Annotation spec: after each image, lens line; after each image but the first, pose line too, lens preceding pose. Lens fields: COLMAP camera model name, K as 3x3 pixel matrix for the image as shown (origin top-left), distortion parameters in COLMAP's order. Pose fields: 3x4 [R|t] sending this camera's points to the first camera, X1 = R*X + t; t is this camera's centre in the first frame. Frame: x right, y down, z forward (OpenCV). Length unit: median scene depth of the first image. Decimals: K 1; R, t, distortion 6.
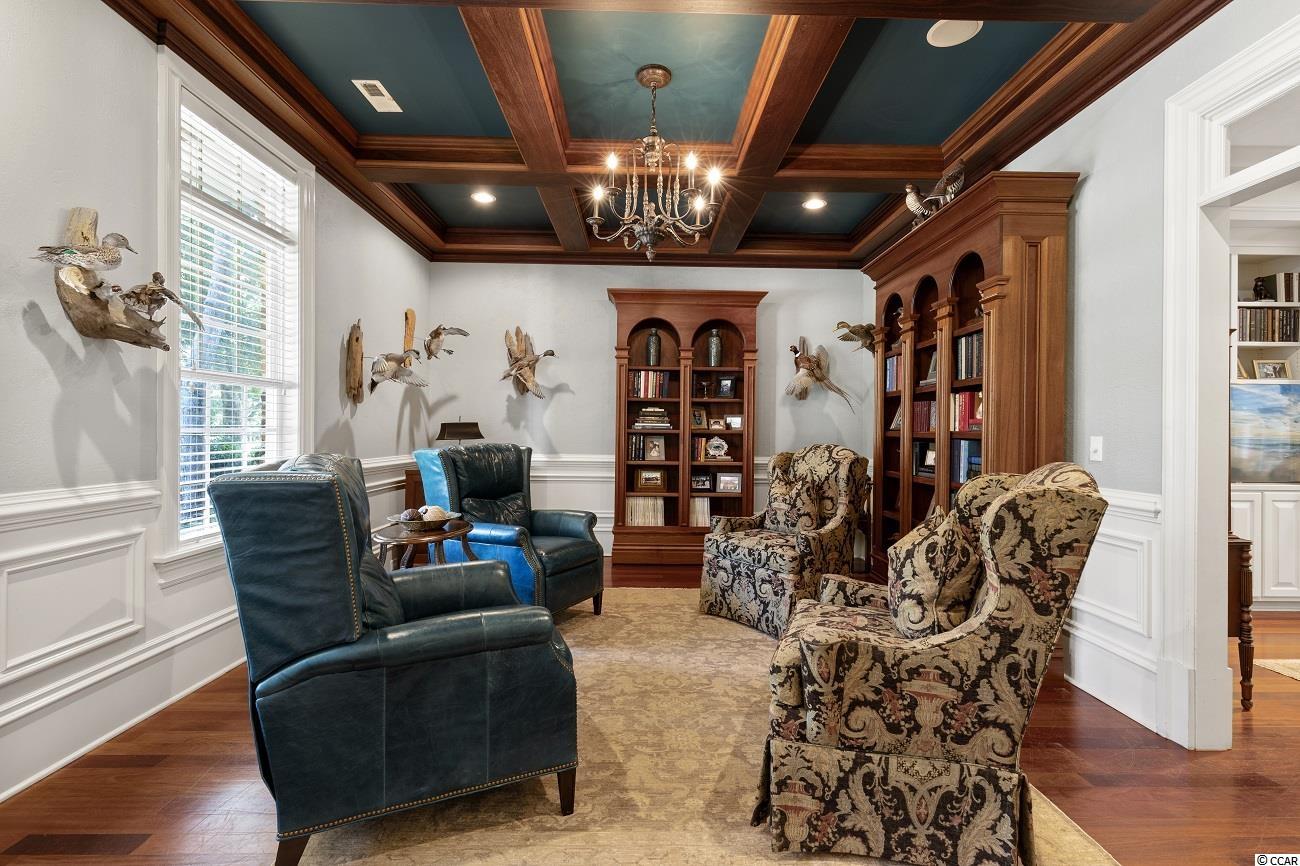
lens RADIAL K [[585.1, 0, 649.7], [0, 585.1, 428.5], [0, 0, 1]] dist [0.000672, -0.000445]
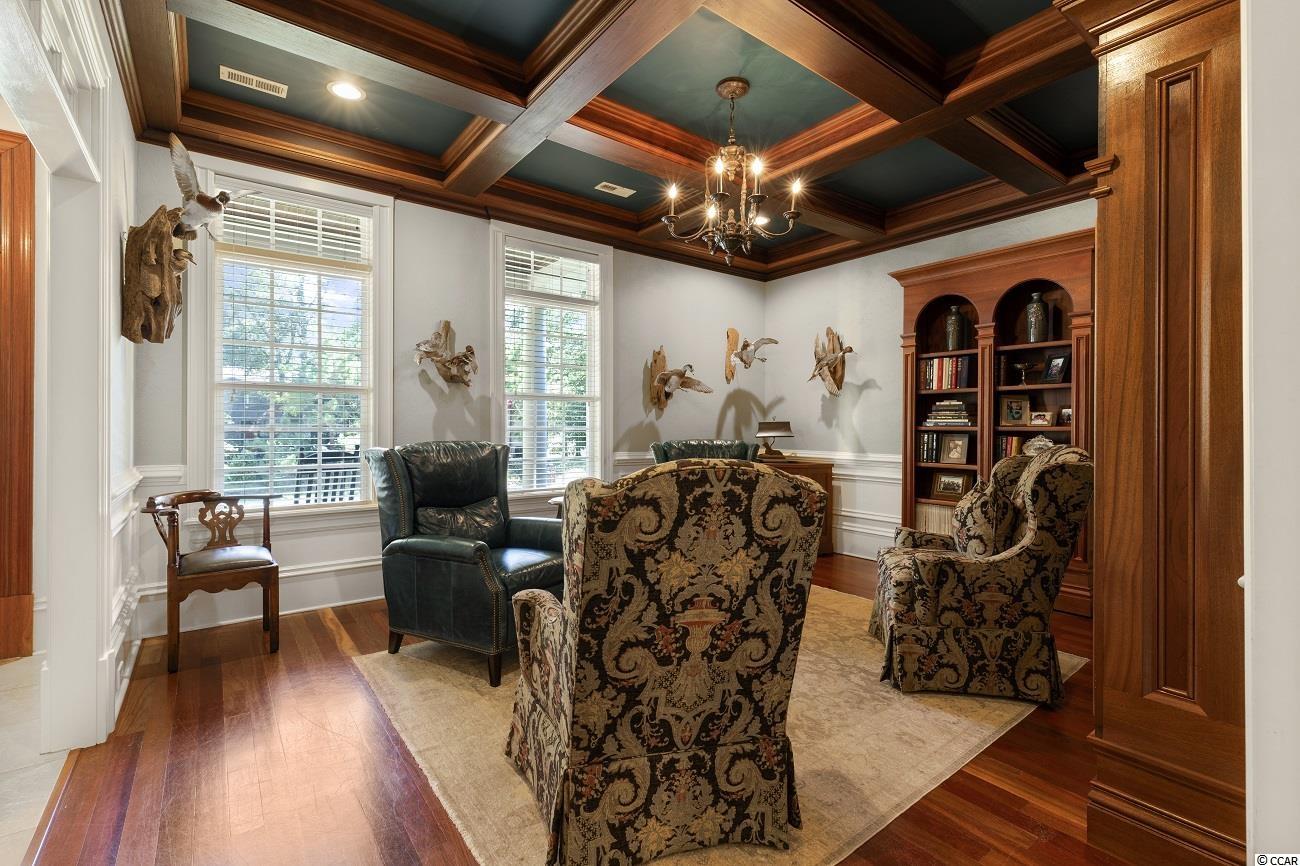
lens RADIAL K [[585.1, 0, 649.7], [0, 585.1, 428.5], [0, 0, 1]] dist [0.000672, -0.000445]
pose [[0.585179, -0.007504, -0.810870, 0.443001], [0.006035, 0.999970, -0.004899, 0.006252], [0.810882, -0.002027, 0.585206, 0.155634]]
